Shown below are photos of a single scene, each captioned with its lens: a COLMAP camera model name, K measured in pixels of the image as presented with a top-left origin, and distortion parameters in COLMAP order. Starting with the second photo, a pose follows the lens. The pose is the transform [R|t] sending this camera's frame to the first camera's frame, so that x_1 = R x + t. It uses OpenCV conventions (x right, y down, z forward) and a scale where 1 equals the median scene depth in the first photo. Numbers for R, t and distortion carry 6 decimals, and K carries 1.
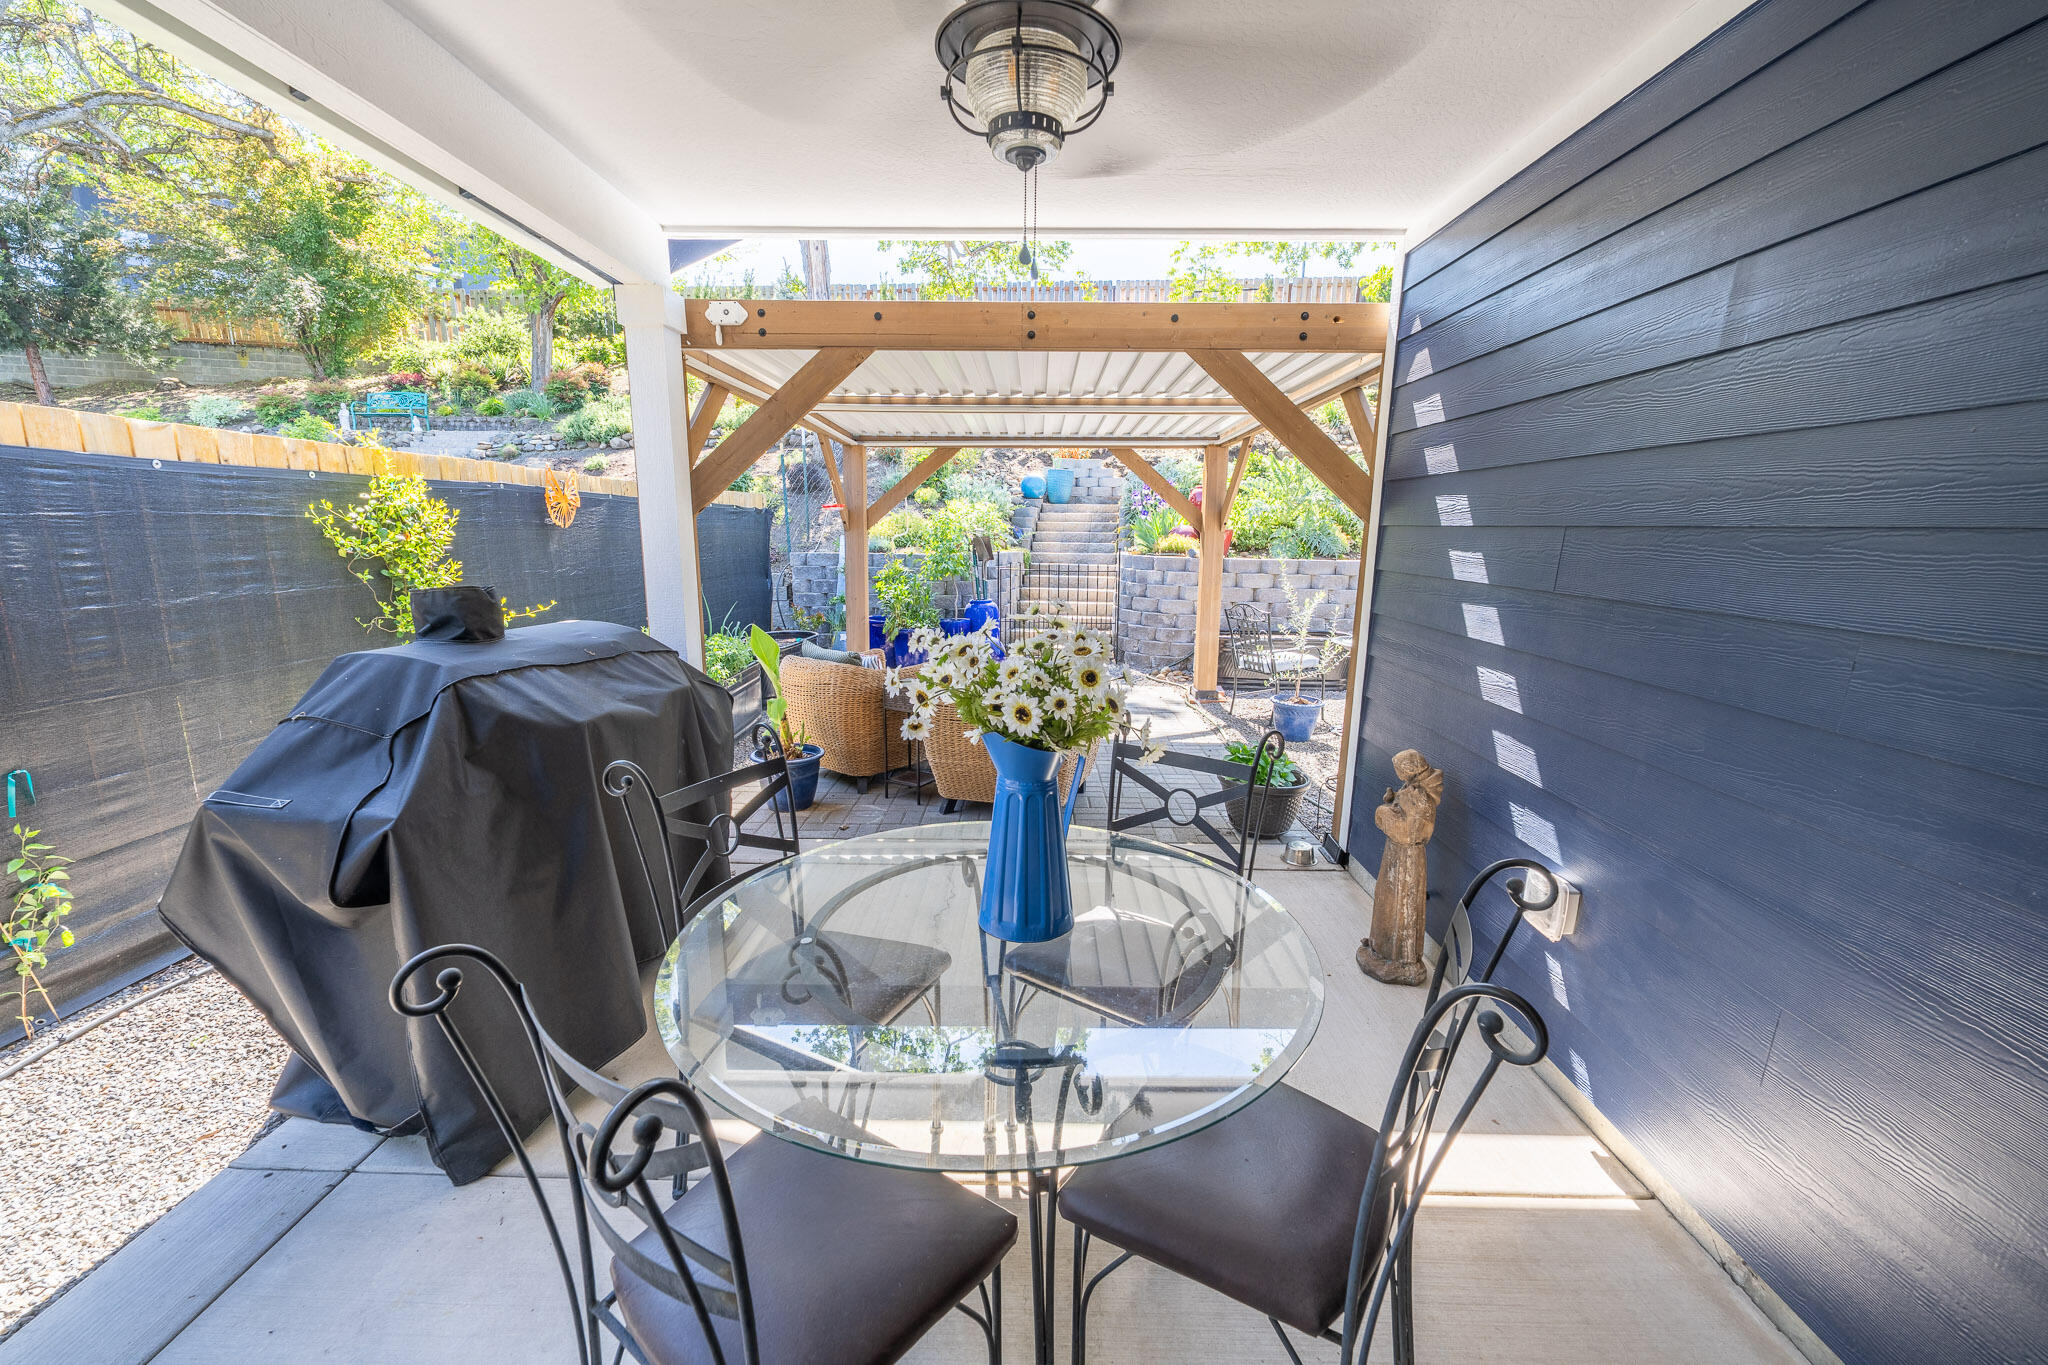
lens RADIAL K [[814.2, 0, 1024.9], [0, 814.2, 688.1], [0, 0, 1]] dist [0.008765, -0.002648]
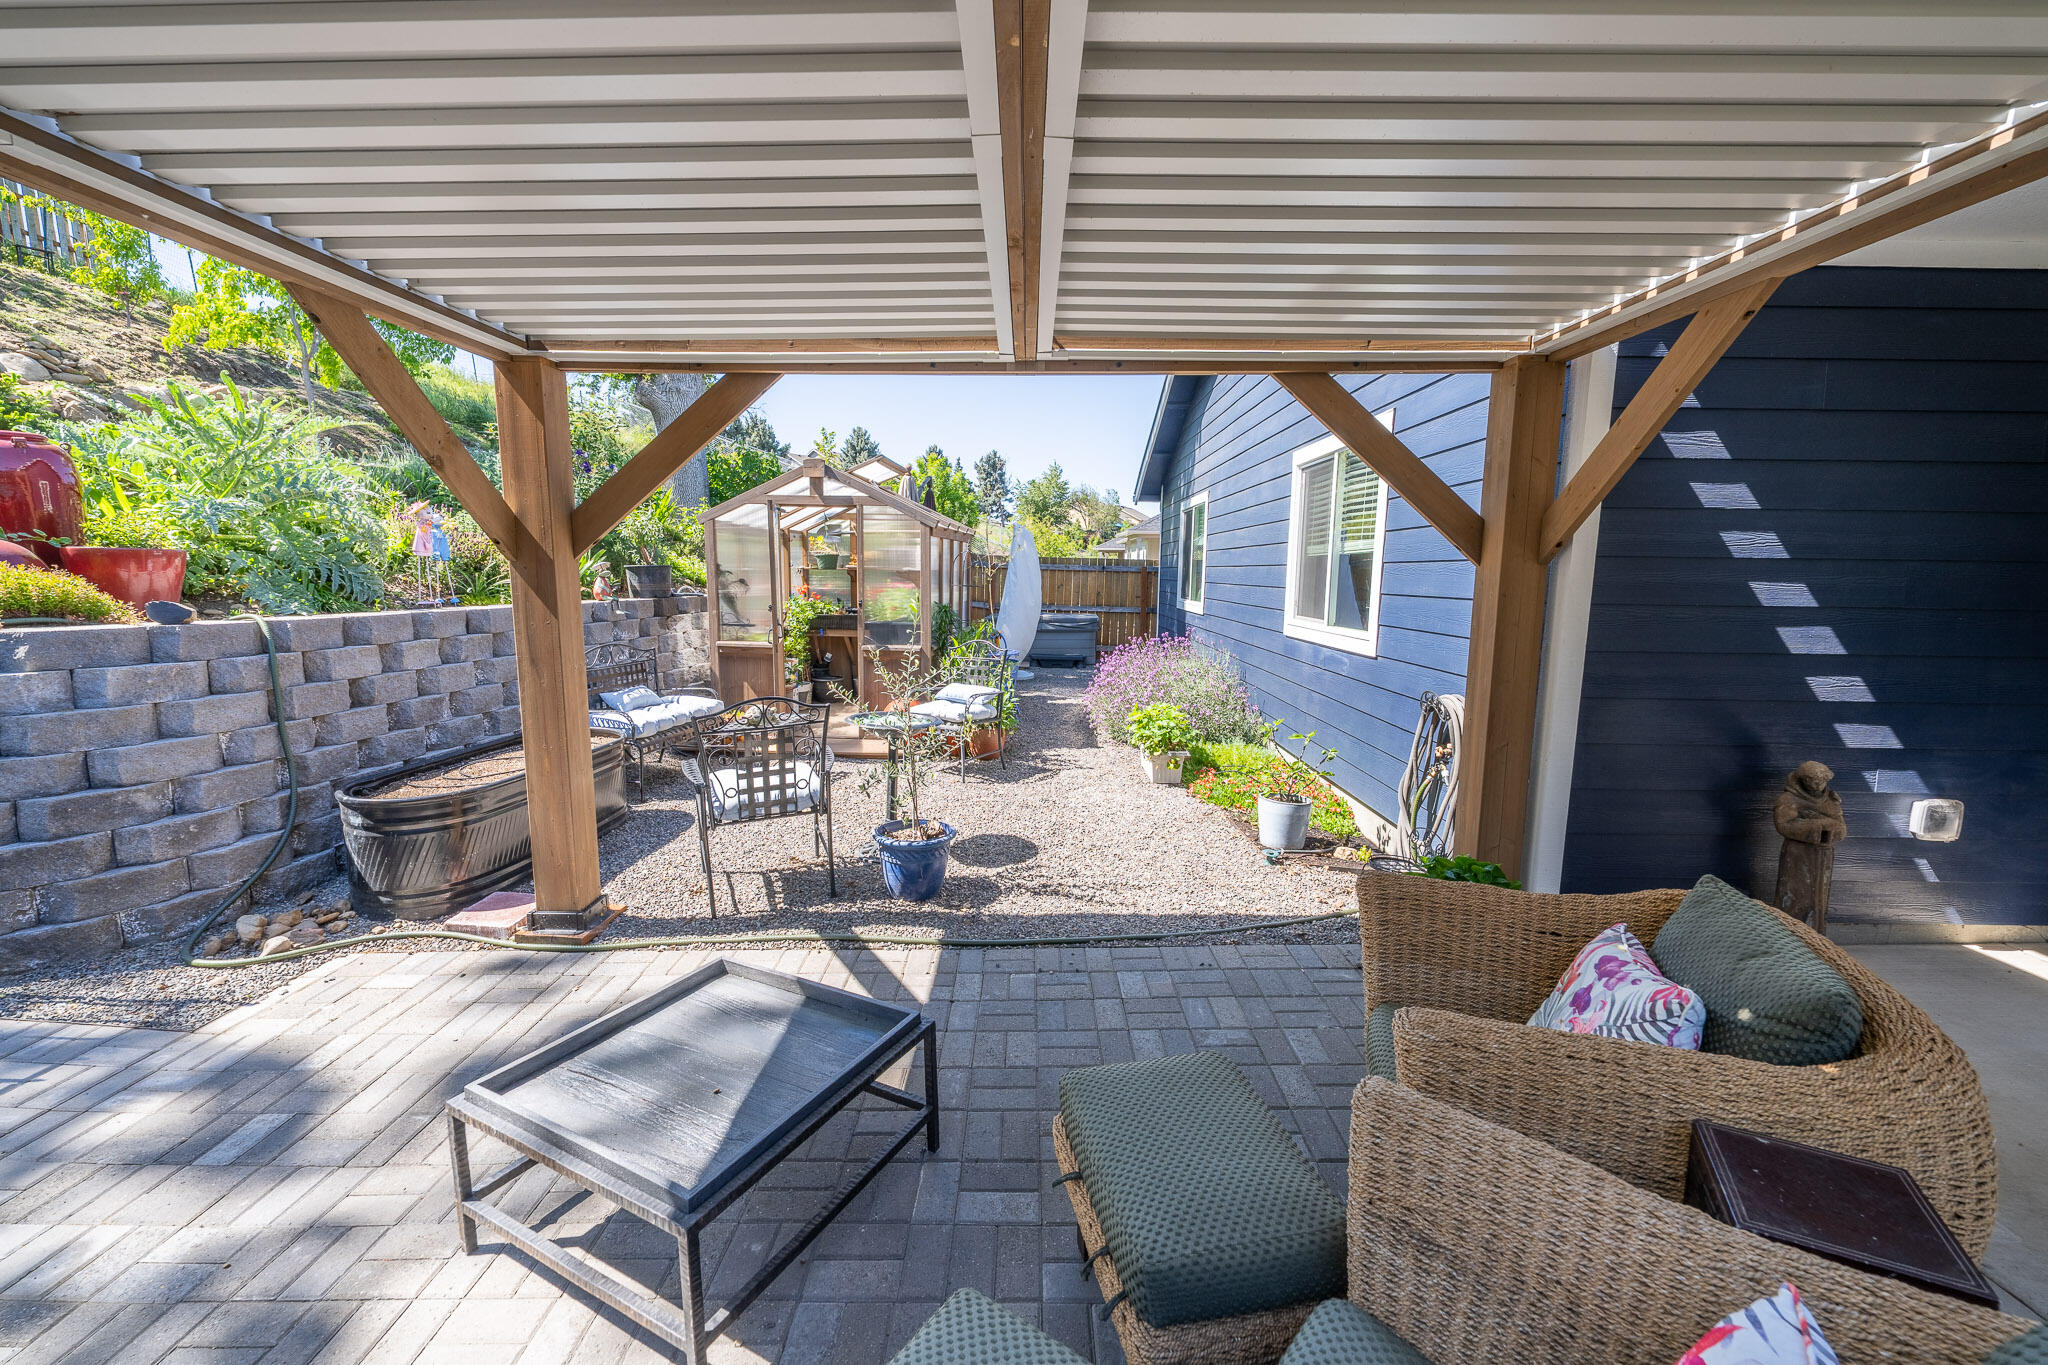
lens RADIAL K [[811.2, 0, 1018.5], [0, 811.2, 684.4], [0, 0, 1]] dist [0.001546, -0.000255]
pose [[-0.003602, -0.148107, 0.988965, -0.480875], [0.184709, 0.971855, 0.146217, -0.312158], [-0.982787, 0.183197, 0.023857, 1.634405]]
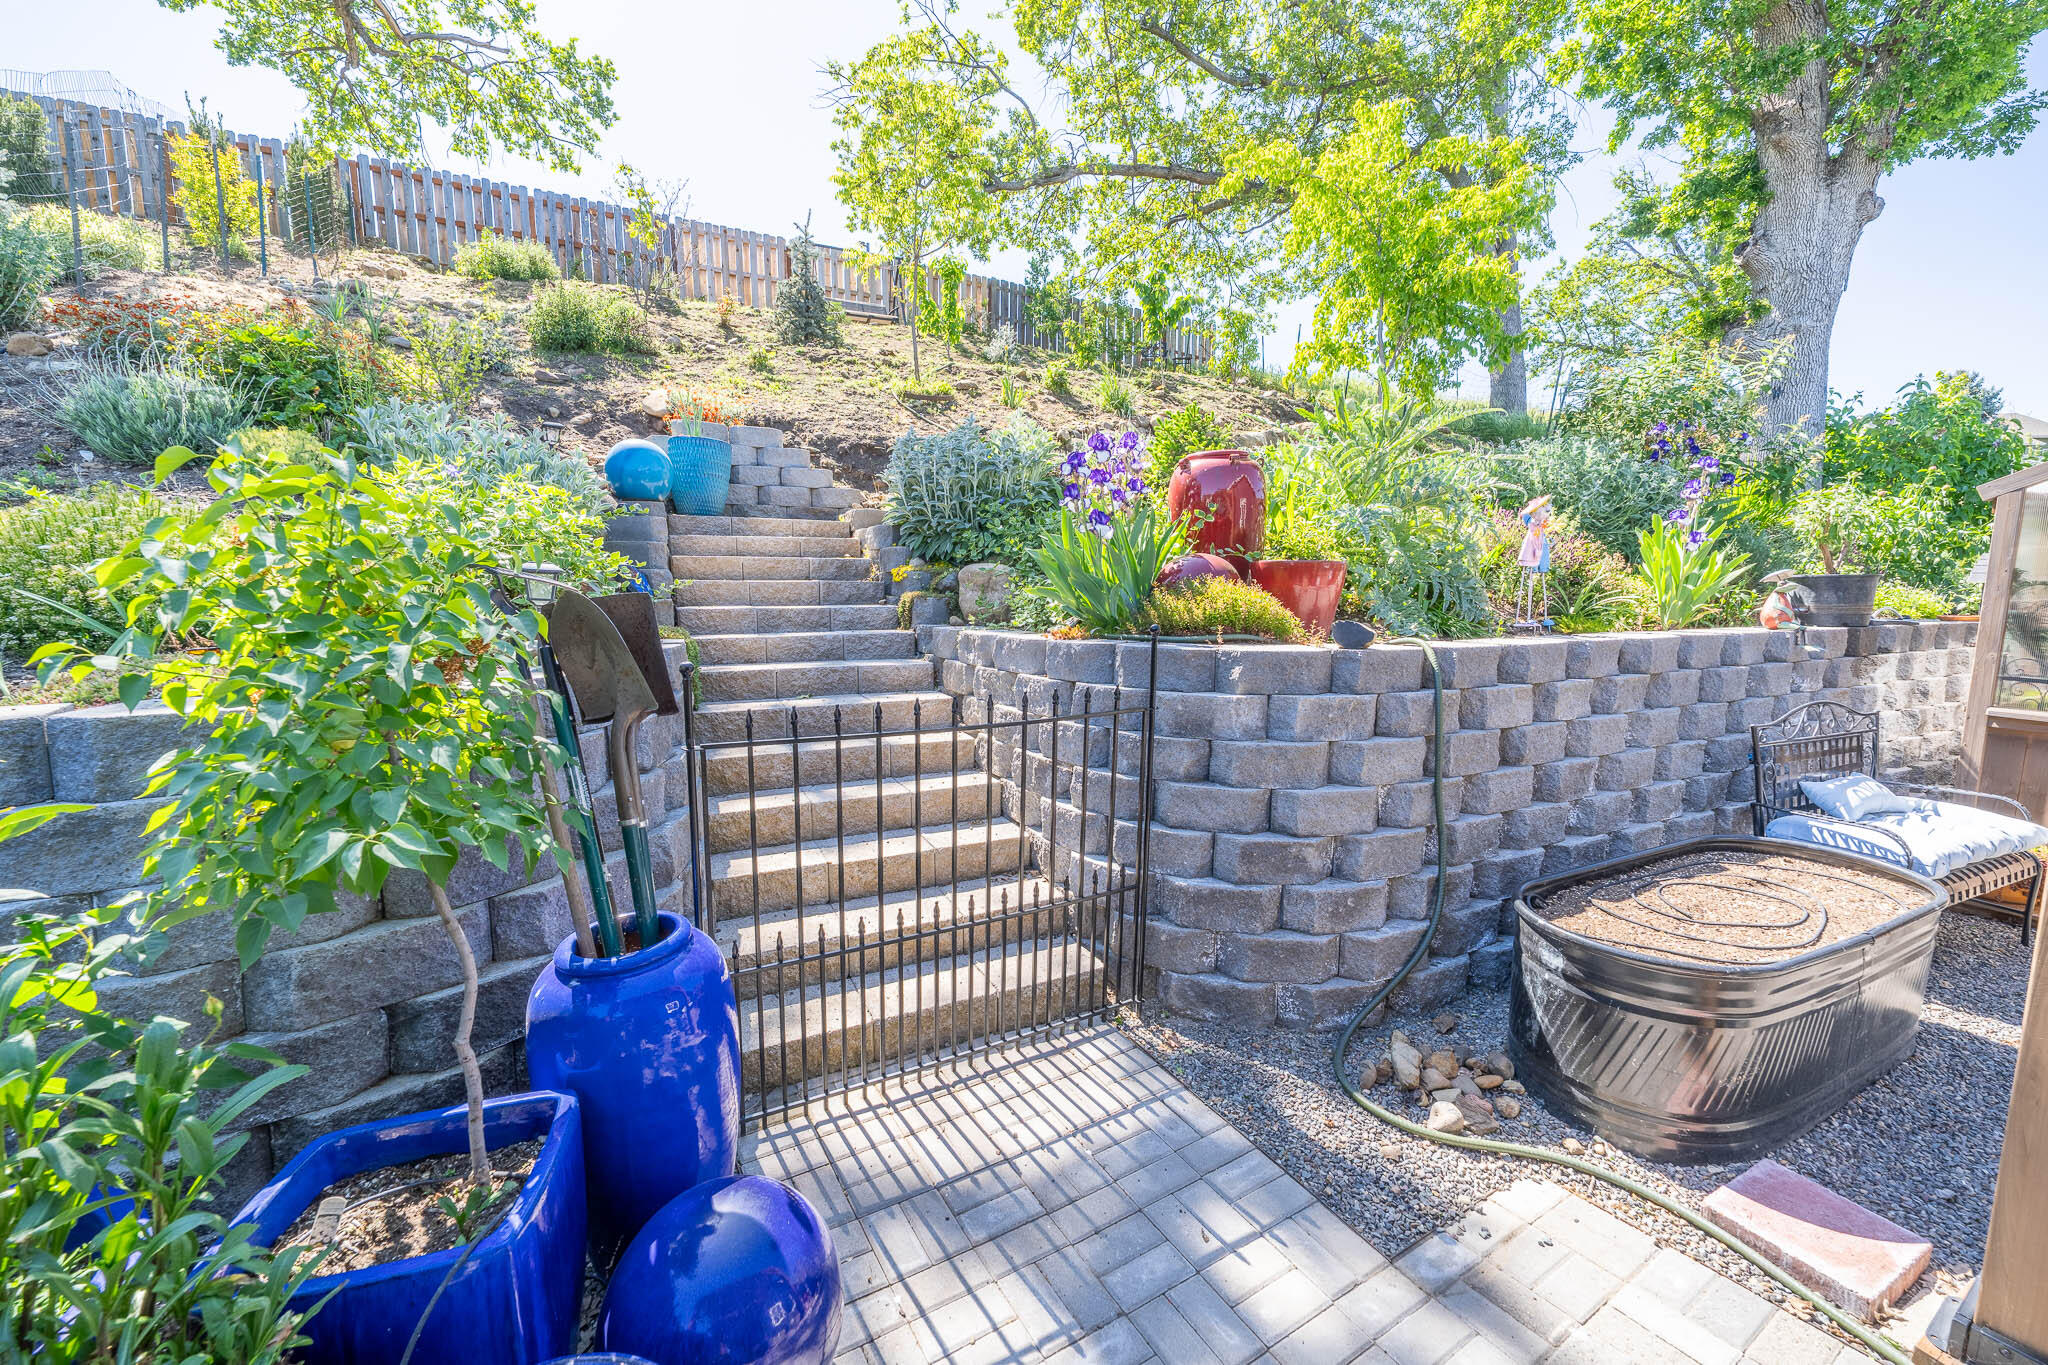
lens RADIAL K [[823.4, 0, 1024.0], [0, 823.4, 682.5], [0, 0, 1]] dist [0.001325, -0.000076]
pose [[0.848283, -0.071662, 0.524671, -0.201990], [0.108869, 0.993236, -0.040358, -0.401060], [-0.518230, 0.091356, 0.850348, 2.144688]]
